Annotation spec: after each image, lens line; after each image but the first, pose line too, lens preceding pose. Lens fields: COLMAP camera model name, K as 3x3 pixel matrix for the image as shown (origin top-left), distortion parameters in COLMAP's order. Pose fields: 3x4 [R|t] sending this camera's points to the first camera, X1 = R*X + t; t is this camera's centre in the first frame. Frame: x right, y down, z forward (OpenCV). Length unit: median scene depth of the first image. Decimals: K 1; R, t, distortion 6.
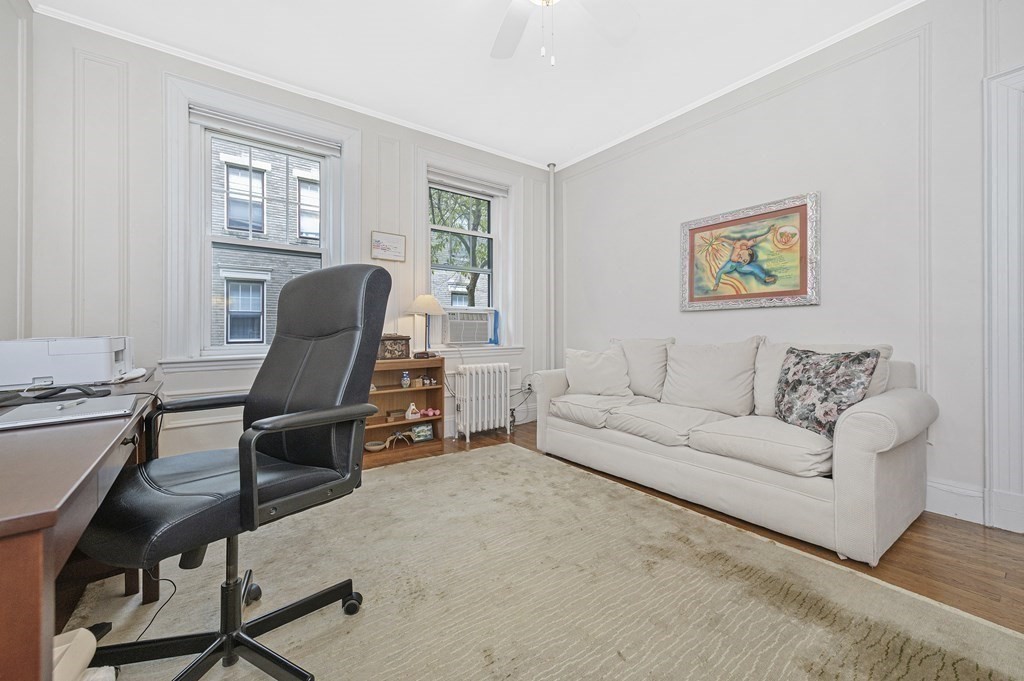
lens RADIAL K [[404.4, 0, 504.5], [0, 404.4, 334.2], [0, 0, 1]] dist [0.002703, 0.000652]
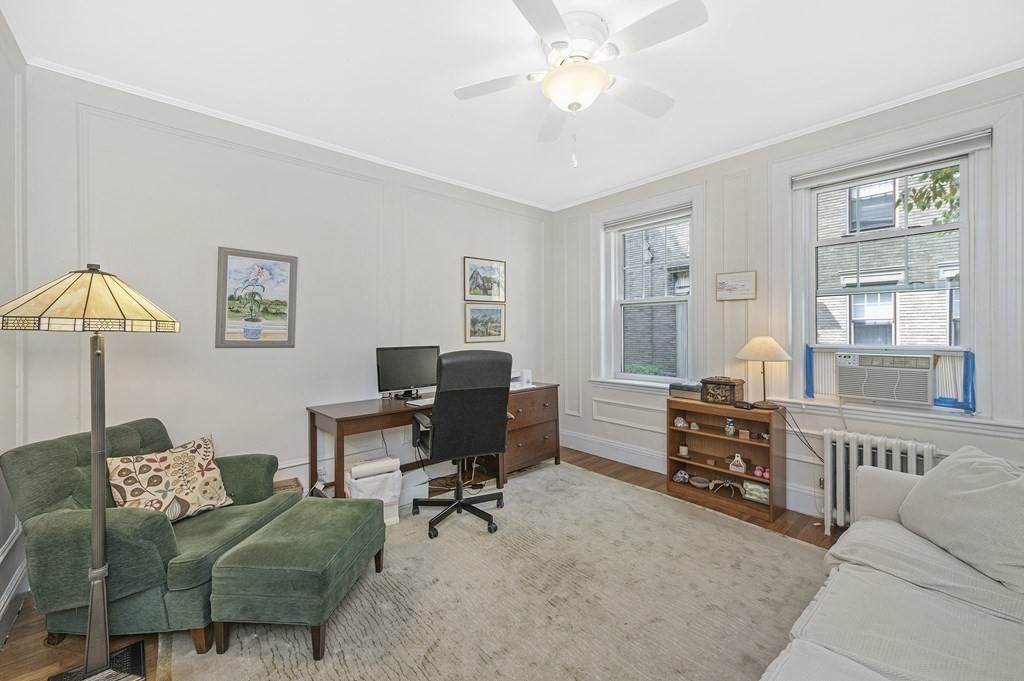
lens RADIAL K [[404.4, 0, 502.7], [0, 404.4, 331.7], [0, 0, 1]] dist [0.002703, 0.000652]
pose [[0.087131, 0.006680, -0.996174, 0.651996], [-0.001152, 0.999978, 0.006605, -0.117663], [0.996196, 0.000572, 0.087137, 0.377722]]
